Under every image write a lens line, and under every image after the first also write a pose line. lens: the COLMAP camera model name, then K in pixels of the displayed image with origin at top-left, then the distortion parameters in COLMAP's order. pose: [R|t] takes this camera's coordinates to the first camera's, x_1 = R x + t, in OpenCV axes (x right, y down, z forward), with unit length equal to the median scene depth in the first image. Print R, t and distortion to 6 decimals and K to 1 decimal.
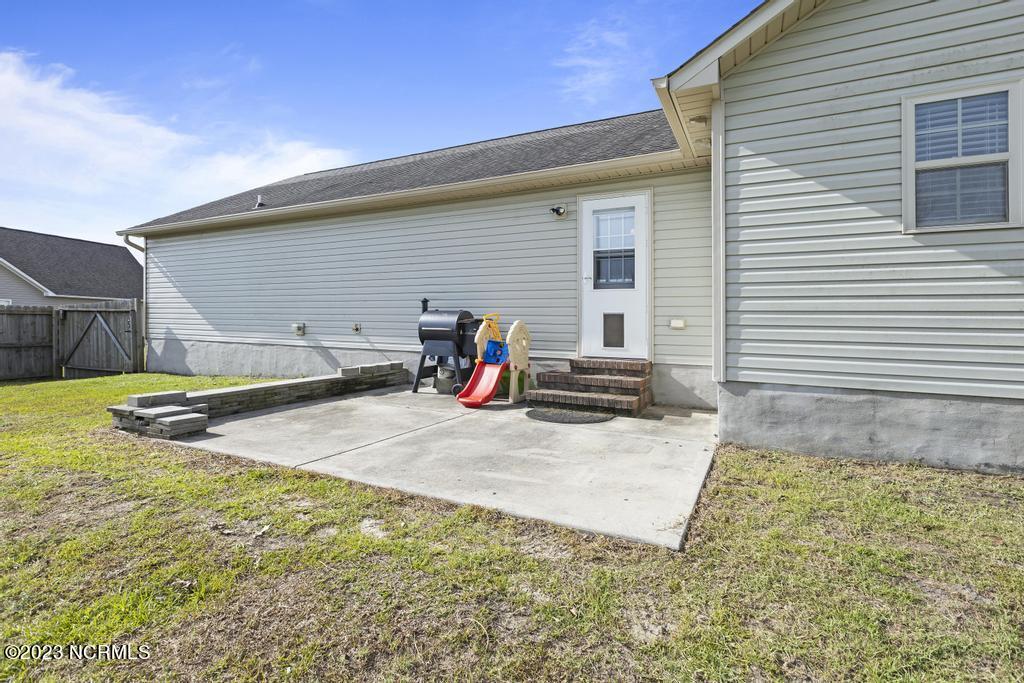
lens RADIAL K [[473.4, 0, 479.0], [0, 473.4, 311.3], [0, 0, 1]] dist [-0.005298, 0.001556]
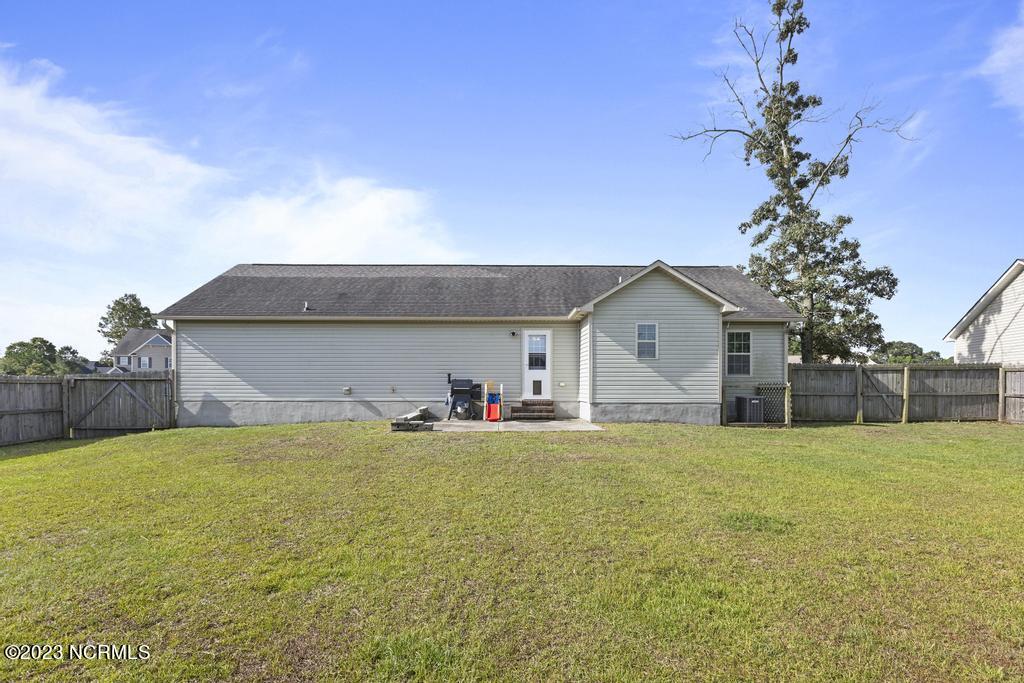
lens RADIAL K [[516.9, 0, 506.2], [0, 516.9, 382.9], [0, 0, 1]] dist [0.011146, 0.000535]
pose [[0.863151, -0.012028, 0.504802, -0.998215], [-0.001285, 0.999661, 0.026016, -0.043284], [-0.504944, -0.023104, 0.862843, -0.982328]]
